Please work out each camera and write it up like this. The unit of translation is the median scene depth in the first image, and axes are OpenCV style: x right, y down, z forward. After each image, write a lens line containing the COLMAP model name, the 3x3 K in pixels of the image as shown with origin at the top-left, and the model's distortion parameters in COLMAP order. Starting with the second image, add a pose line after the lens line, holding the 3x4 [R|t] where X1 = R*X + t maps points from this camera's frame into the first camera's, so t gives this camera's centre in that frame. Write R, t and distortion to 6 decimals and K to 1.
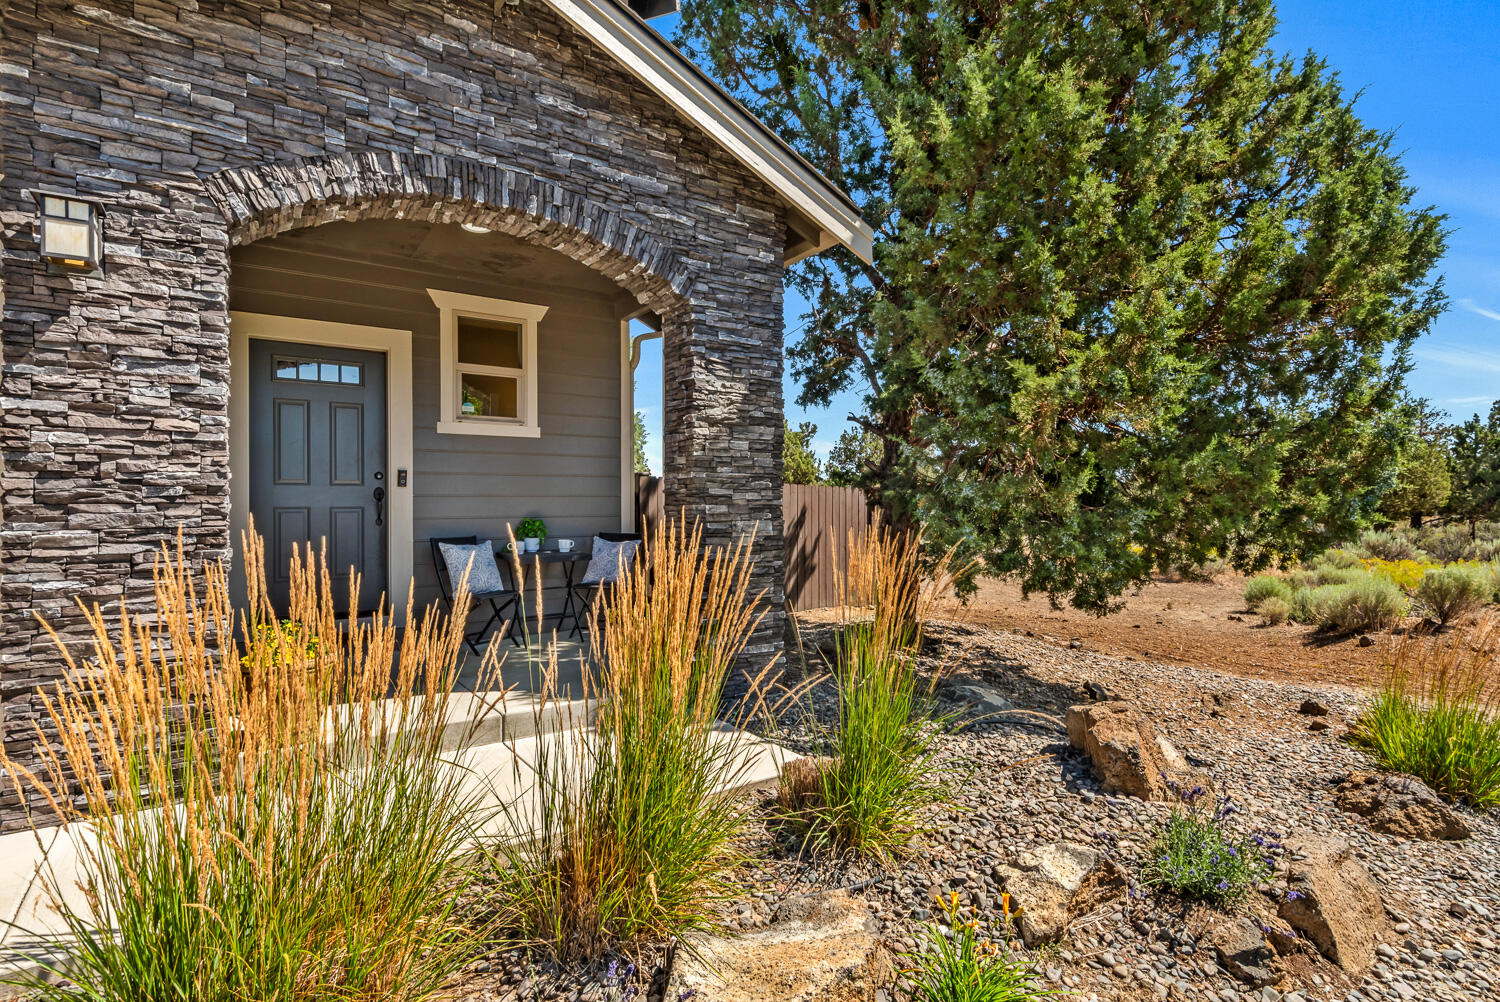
lens RADIAL K [[758.9, 0, 754.5], [0, 758.9, 505.5], [0, 0, 1]] dist [0.011573, -0.000954]
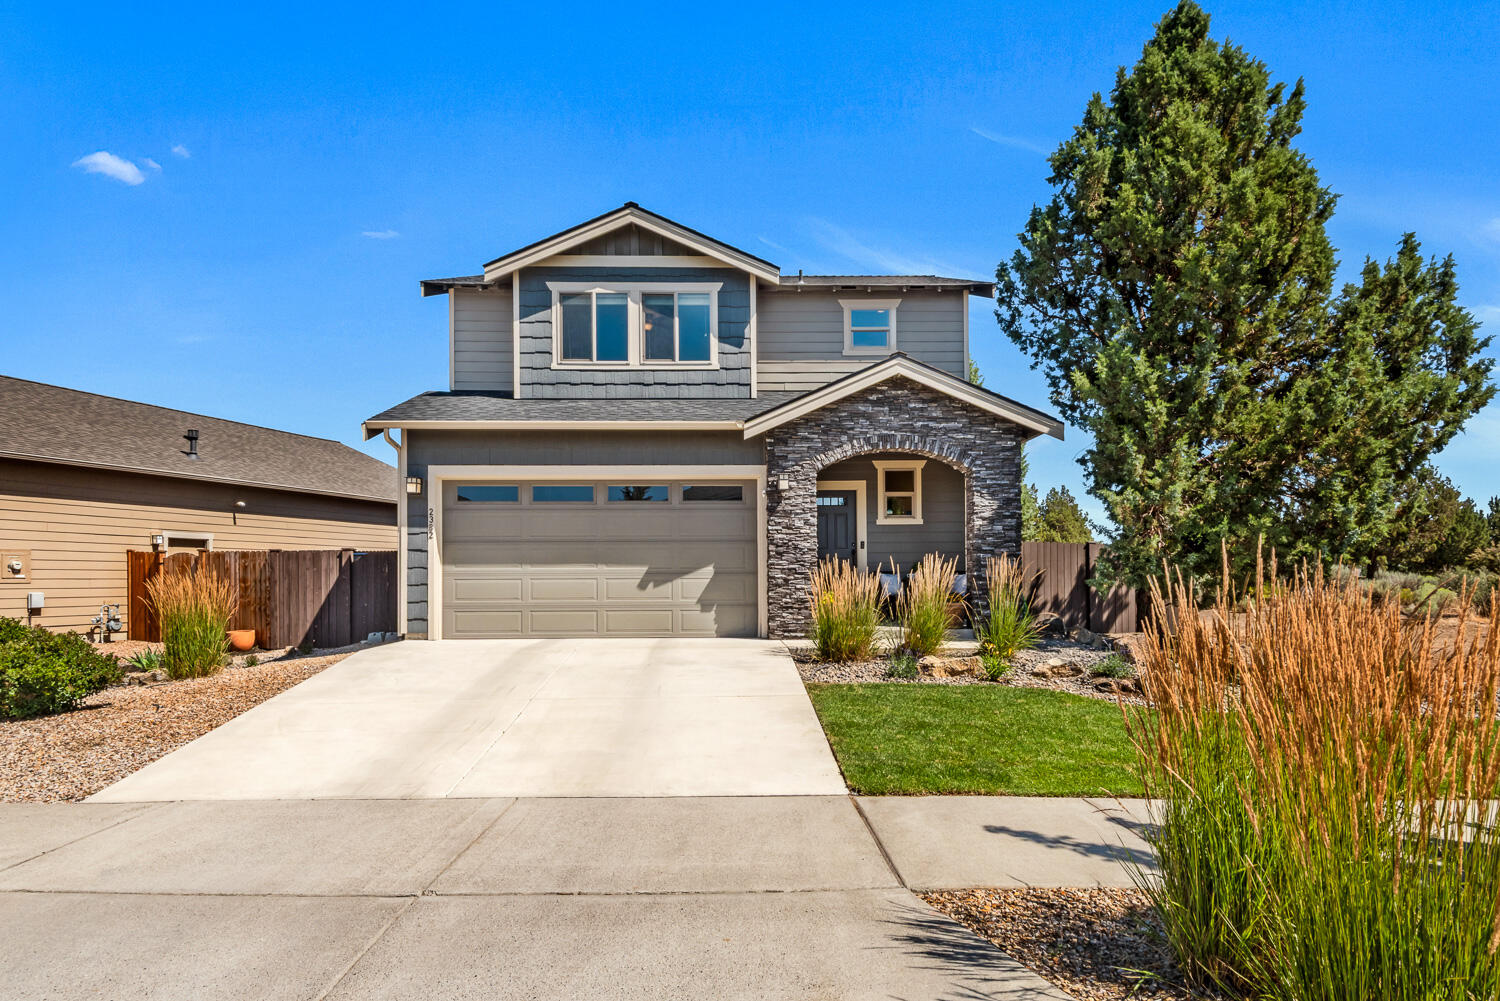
lens RADIAL K [[758.9, 0, 747.5], [0, 758.9, 565.9], [0, 0, 1]] dist [0.011573, -0.000954]
pose [[0.839052, -0.005251, -0.544026, 0.617452], [0.002557, 0.999980, -0.005707, 0.049026], [0.544046, 0.003397, 0.839049, -1.392543]]
